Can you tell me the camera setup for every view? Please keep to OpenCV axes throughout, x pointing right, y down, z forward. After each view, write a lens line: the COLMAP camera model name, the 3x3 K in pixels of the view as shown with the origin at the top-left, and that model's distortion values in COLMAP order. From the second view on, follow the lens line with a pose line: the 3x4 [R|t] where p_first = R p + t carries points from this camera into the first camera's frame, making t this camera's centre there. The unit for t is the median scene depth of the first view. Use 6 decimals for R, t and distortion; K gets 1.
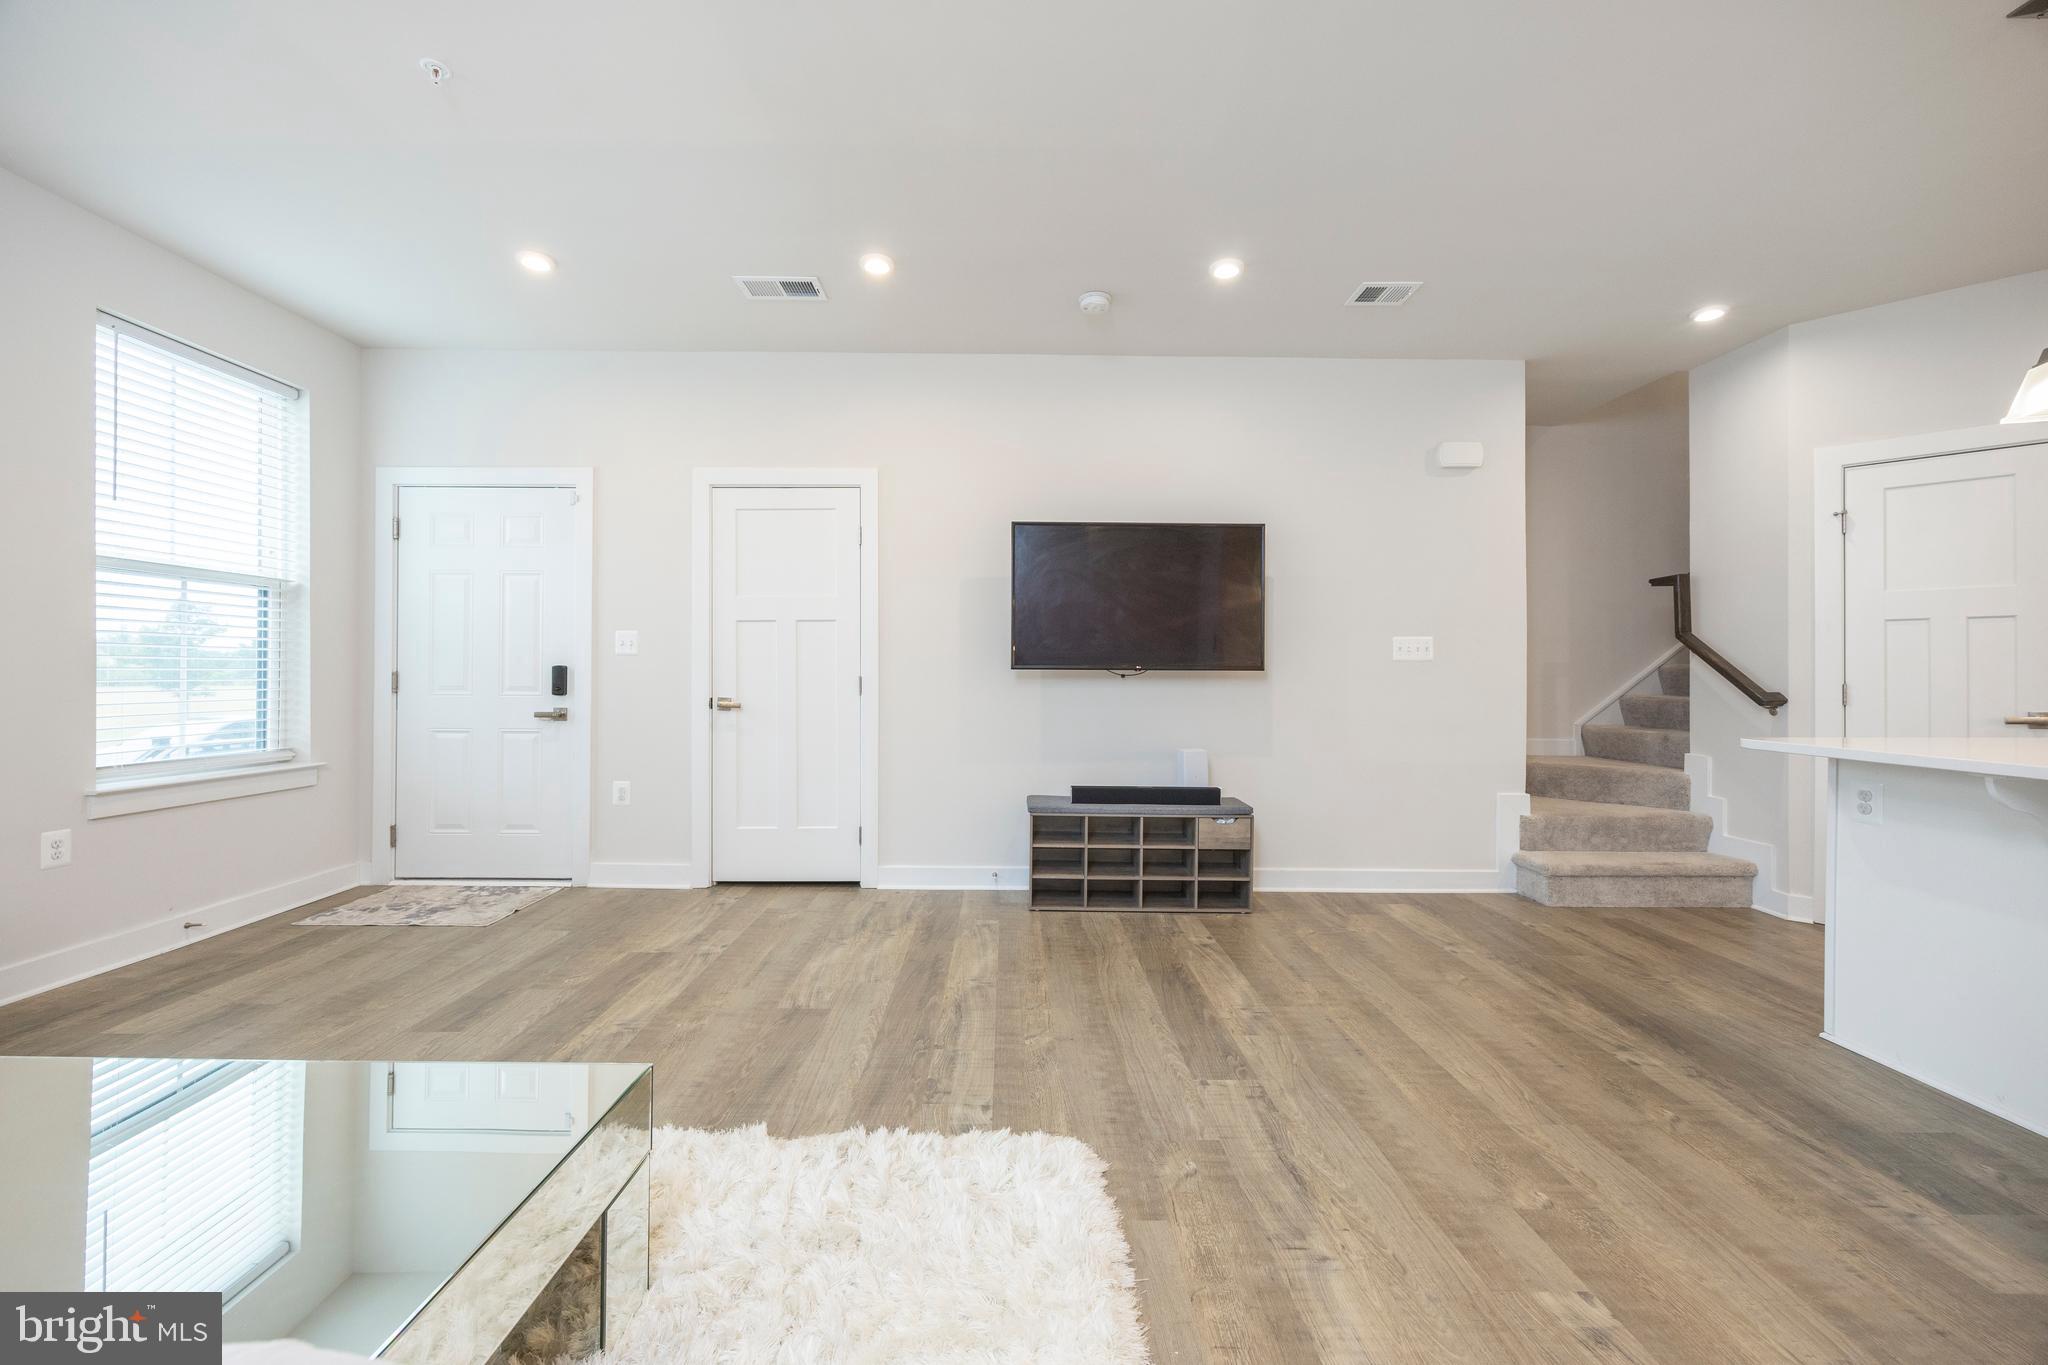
lens RADIAL K [[779.6, 0, 1006.4], [0, 779.6, 680.0], [0, 0, 1]] dist [-0.003653, -0.000706]
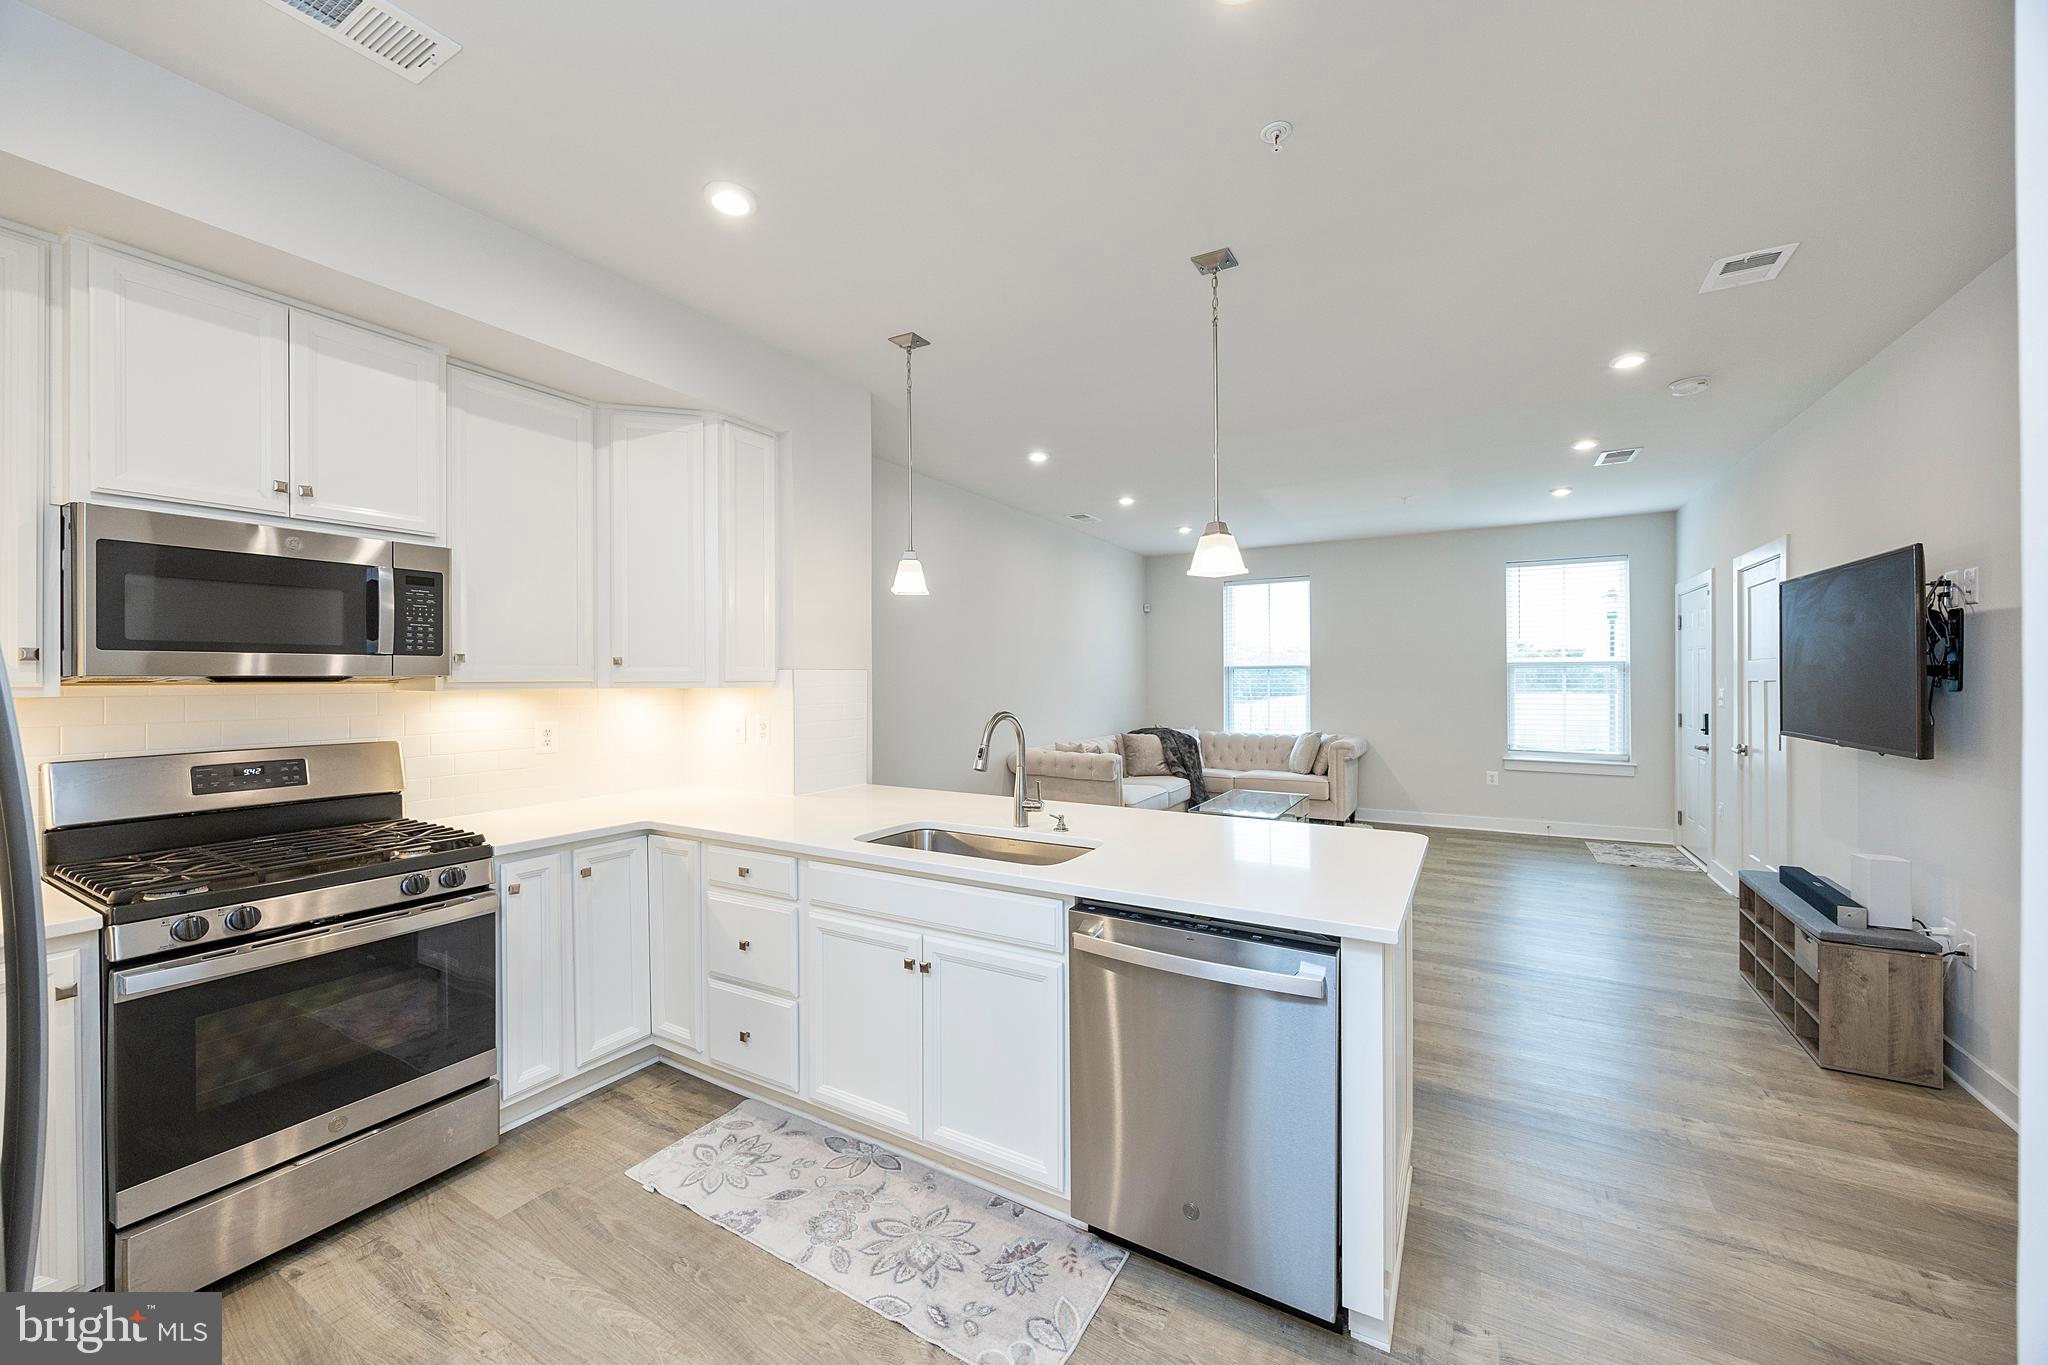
lens RADIAL K [[779.6, 0, 1021.3], [0, 779.6, 675.9], [0, 0, 1]] dist [-0.003653, -0.000706]
pose [[-0.499341, -0.004207, -0.866395, 1.771811], [-0.006146, 0.999980, -0.001314, -0.107141], [0.866384, 0.004669, -0.499357, 0.897279]]
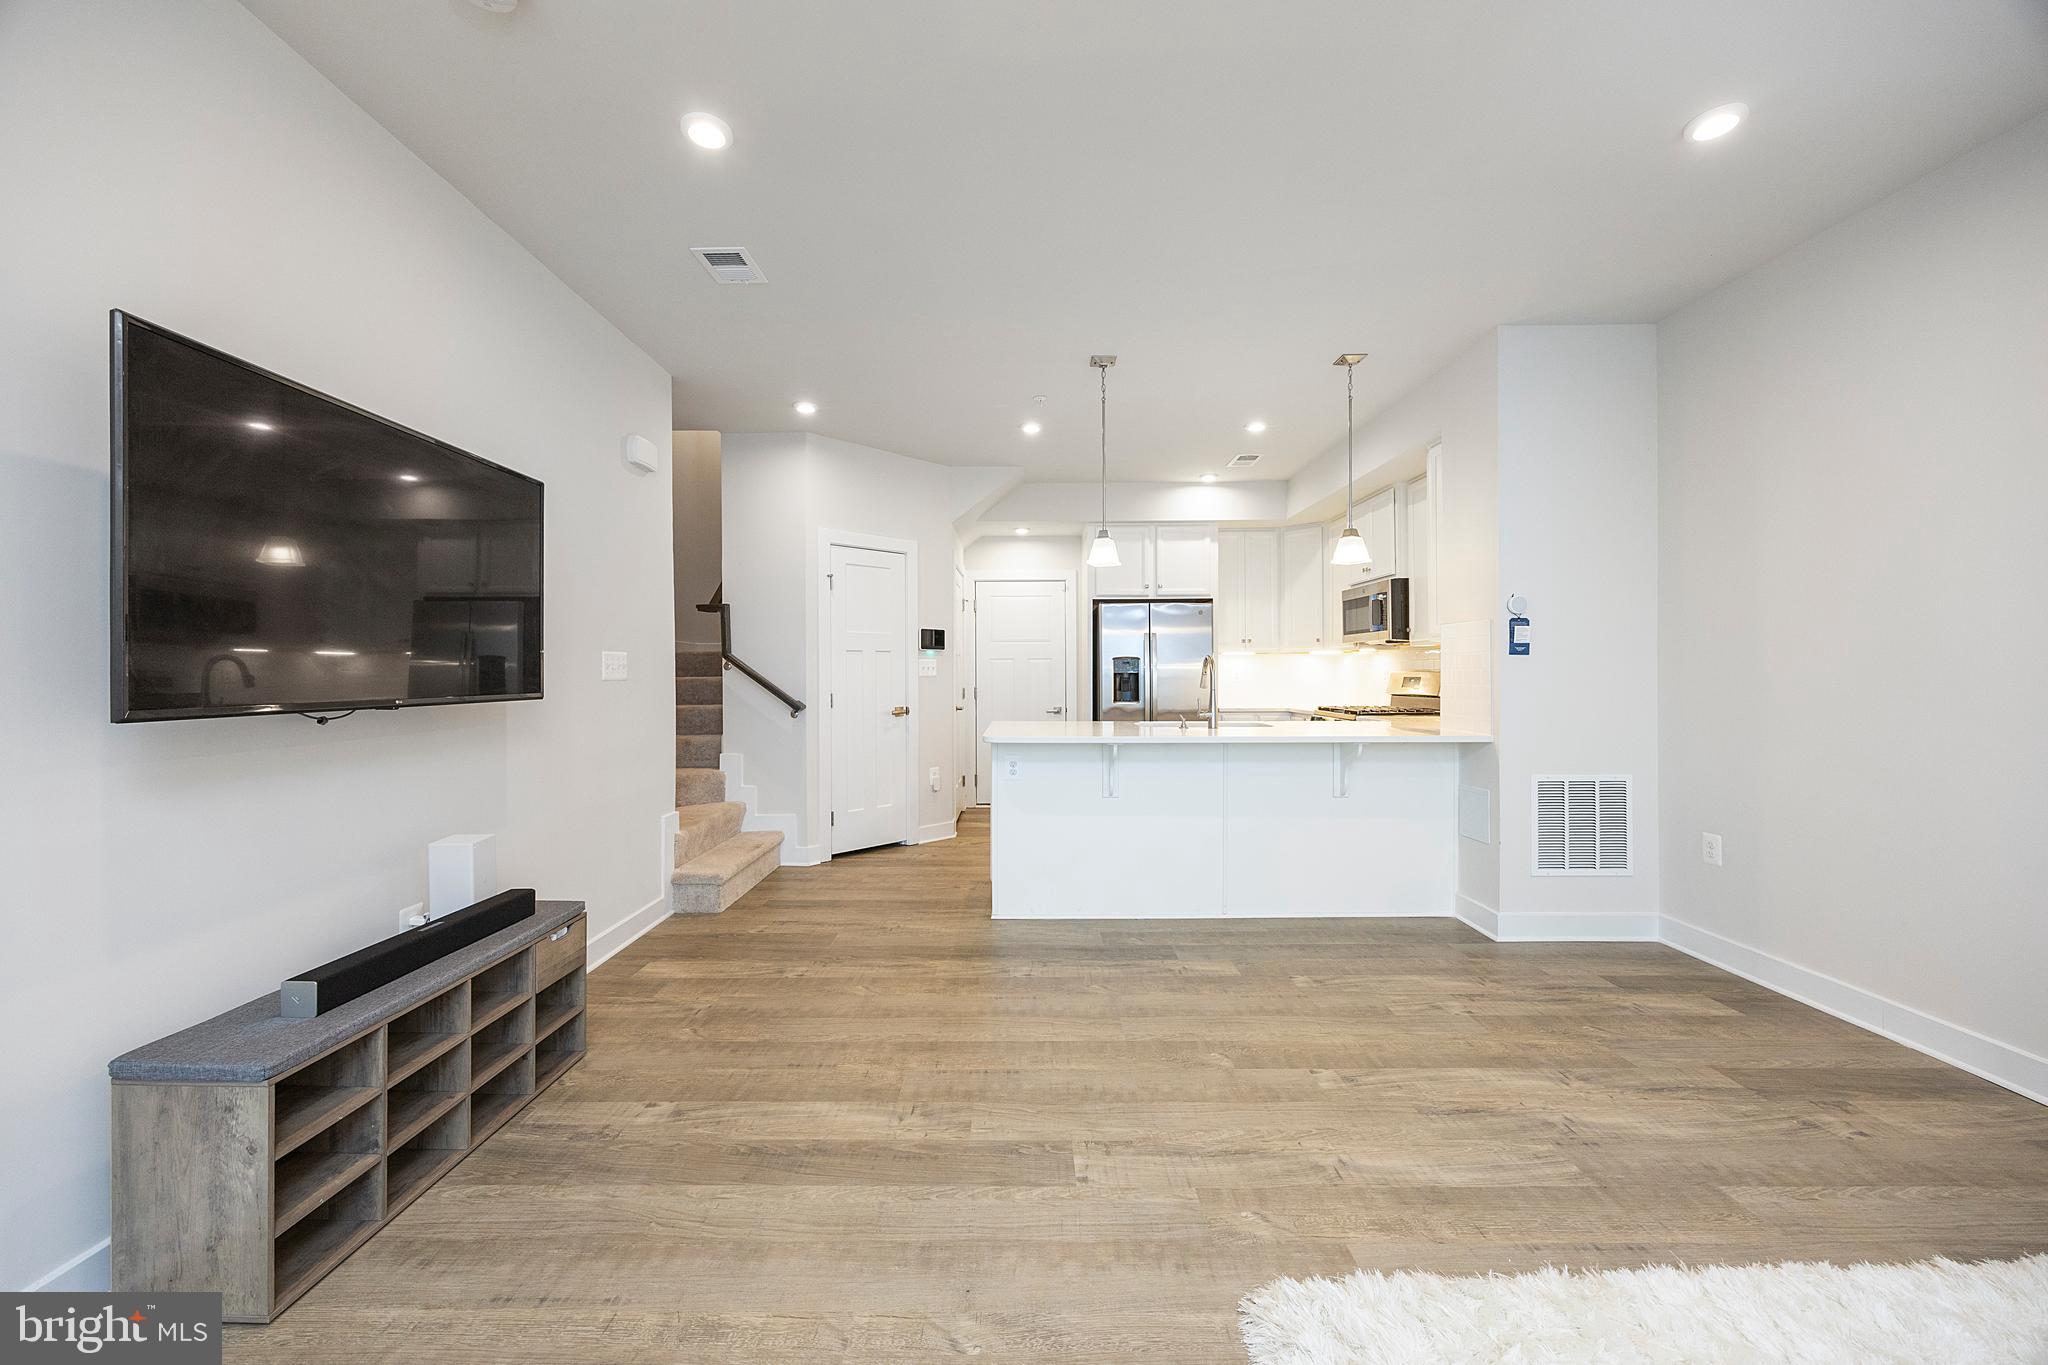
lens RADIAL K [[779.6, 0, 1012.8], [0, 779.6, 675.7], [0, 0, 1]] dist [-0.003653, -0.000706]
pose [[0.008788, -0.007482, 0.999933, -0.462418], [0.011239, 0.999910, 0.007384, -0.042813], [-0.999898, 0.011174, 0.008871, 0.795889]]
